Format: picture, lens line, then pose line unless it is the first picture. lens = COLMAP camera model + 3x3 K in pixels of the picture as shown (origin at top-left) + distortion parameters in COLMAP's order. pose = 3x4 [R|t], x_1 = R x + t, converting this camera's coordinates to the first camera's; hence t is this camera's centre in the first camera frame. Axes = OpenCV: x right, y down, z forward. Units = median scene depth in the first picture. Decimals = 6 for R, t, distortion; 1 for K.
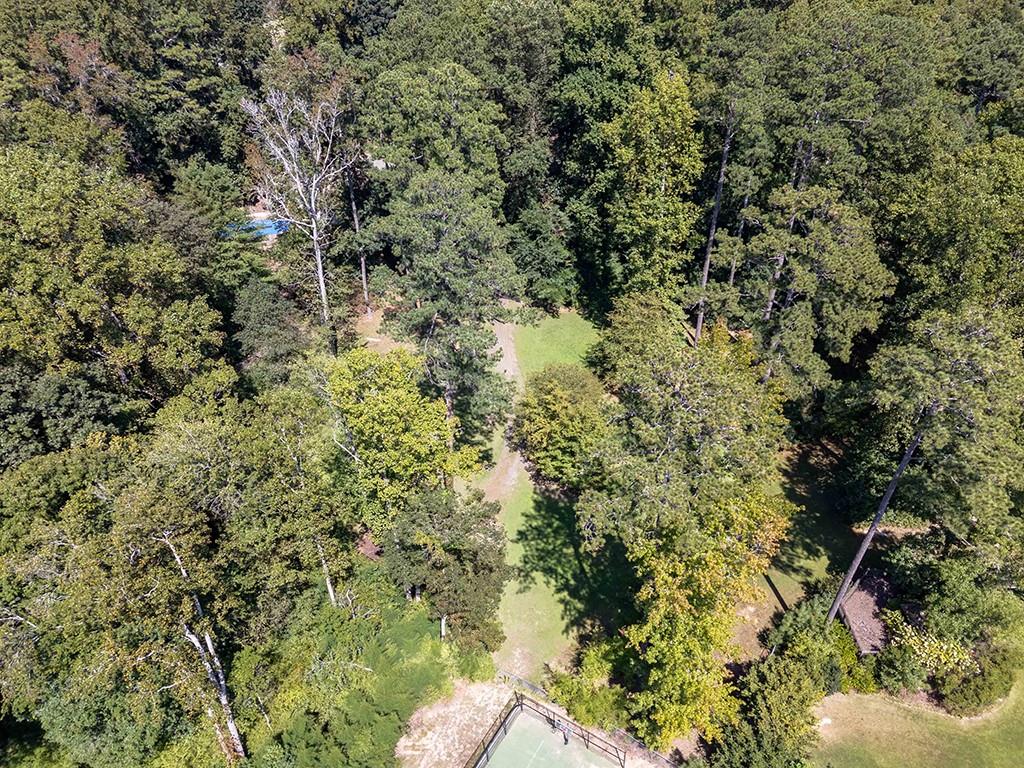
lens RADIAL K [[711.0, 0, 511.0], [0, 711.0, 387.9], [0, 0, 1]] dist [0.007856, 0.002418]
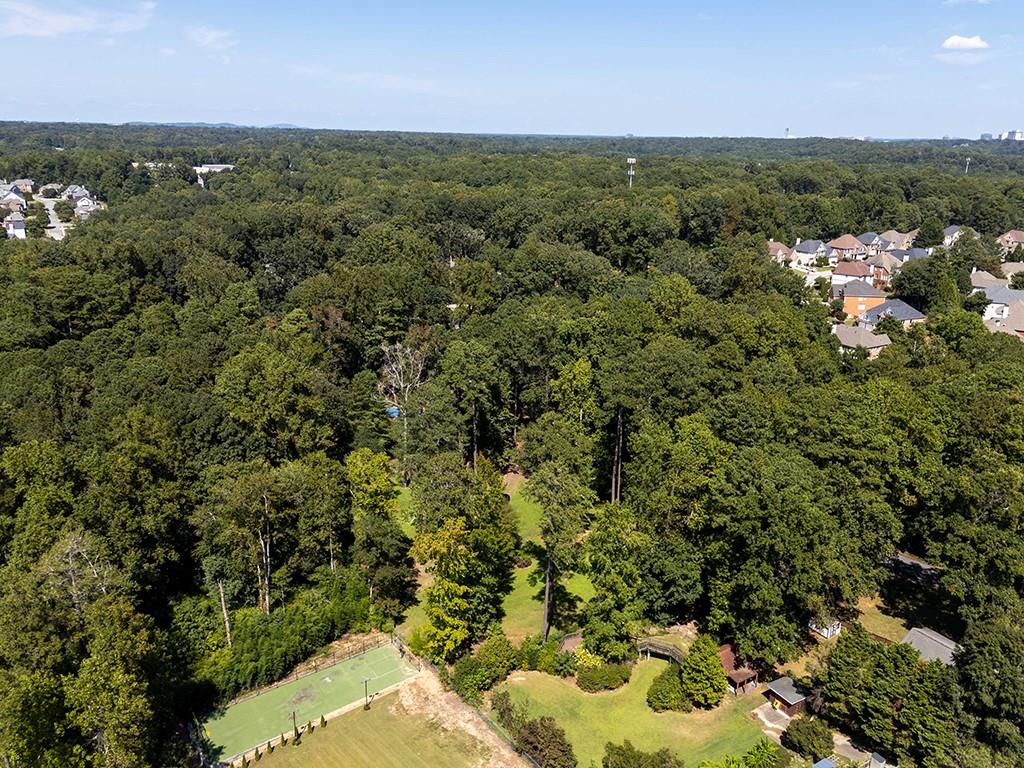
lens RADIAL K [[711.0, 0, 513.8], [0, 711.0, 381.3], [0, 0, 1]] dist [0.007856, 0.002418]
pose [[0.928582, 0.134898, -0.345742, 0.978293], [-0.243535, 0.924454, -0.293385, 0.297027], [0.280046, 0.356632, 0.891284, -0.991172]]
